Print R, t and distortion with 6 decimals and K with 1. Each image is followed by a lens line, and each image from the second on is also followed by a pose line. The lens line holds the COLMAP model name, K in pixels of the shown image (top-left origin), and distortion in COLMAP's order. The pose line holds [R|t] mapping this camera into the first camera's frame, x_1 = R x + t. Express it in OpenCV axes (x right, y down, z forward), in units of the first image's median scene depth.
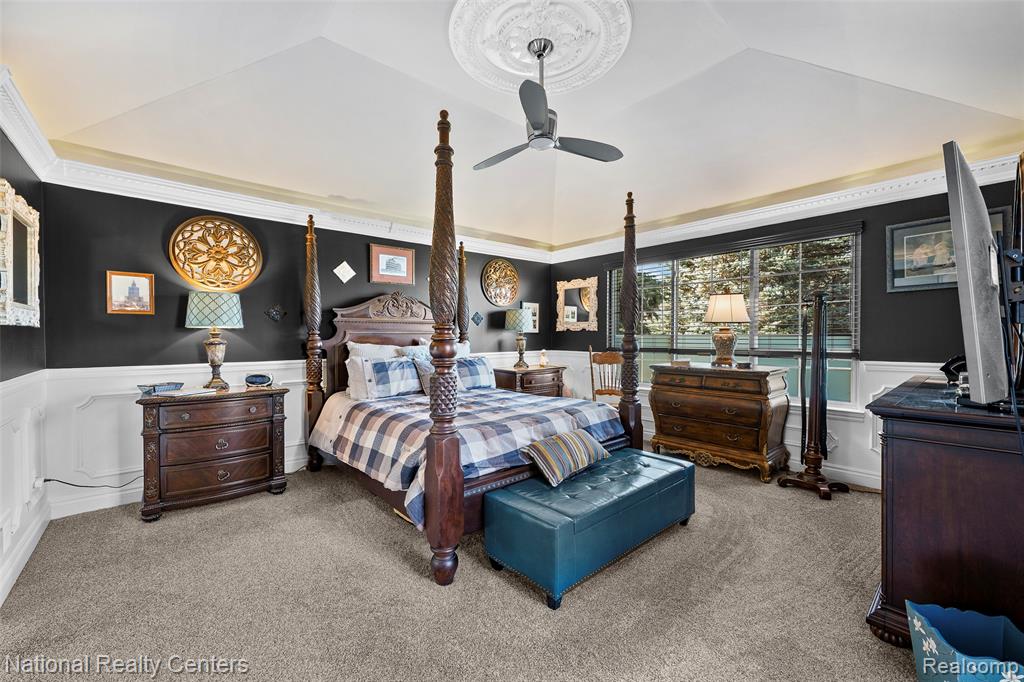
lens RADIAL K [[409.4, 0, 514.3], [0, 409.4, 342.1], [0, 0, 1]] dist [-0.002323, 0.000565]
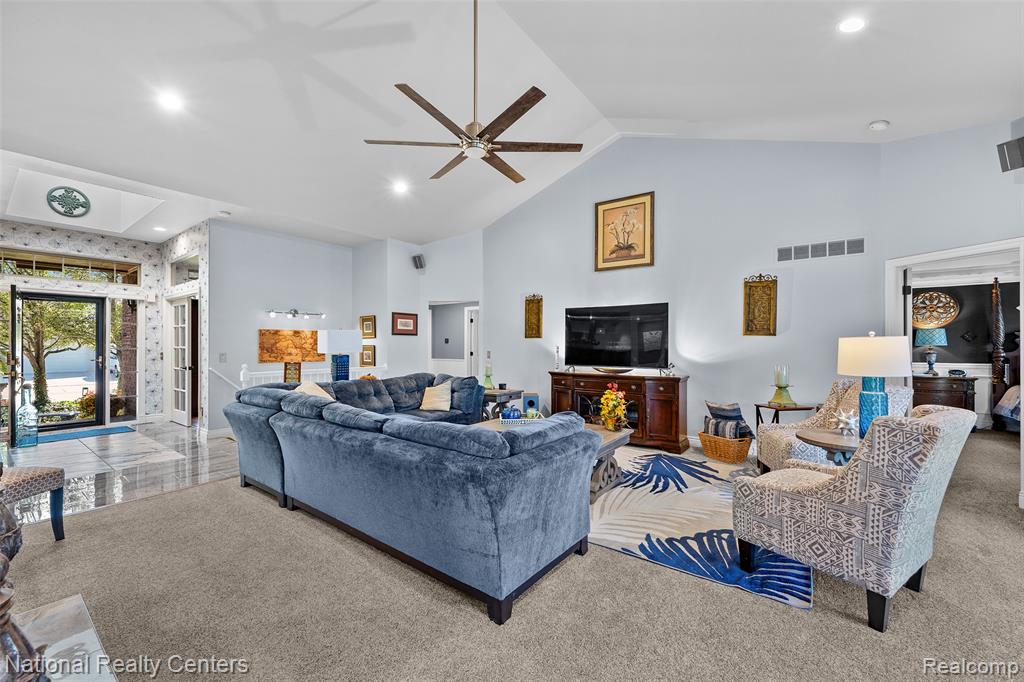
lens RADIAL K [[409.4, 0, 509.7], [0, 409.4, 341.2], [0, 0, 1]] dist [-0.002323, 0.000565]
pose [[0.210548, -0.004755, -0.977572, 0.729566], [-0.015922, 0.999839, -0.008293, -0.004296], [0.977454, 0.017311, 0.210438, -1.317027]]
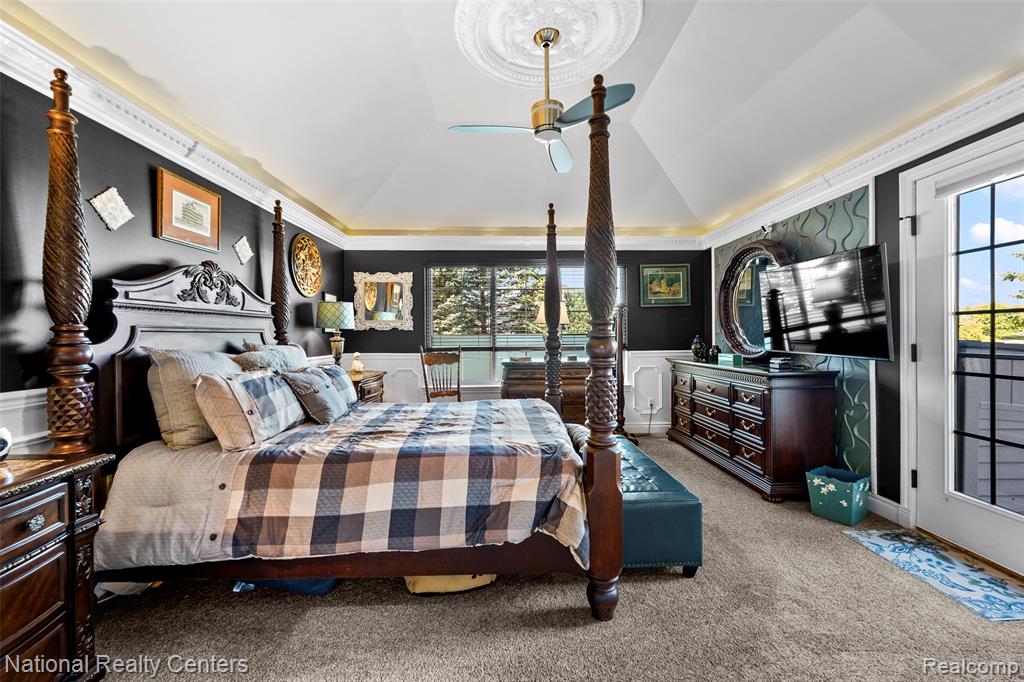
lens RADIAL K [[409.4, 0, 513.9], [0, 409.4, 337.4], [0, 0, 1]] dist [-0.002323, 0.000565]
pose [[0.635930, -0.005320, 0.771728, -0.529516], [0.016651, 0.999838, -0.006828, -0.001365], [-0.771567, 0.017193, 0.635916, 0.324730]]
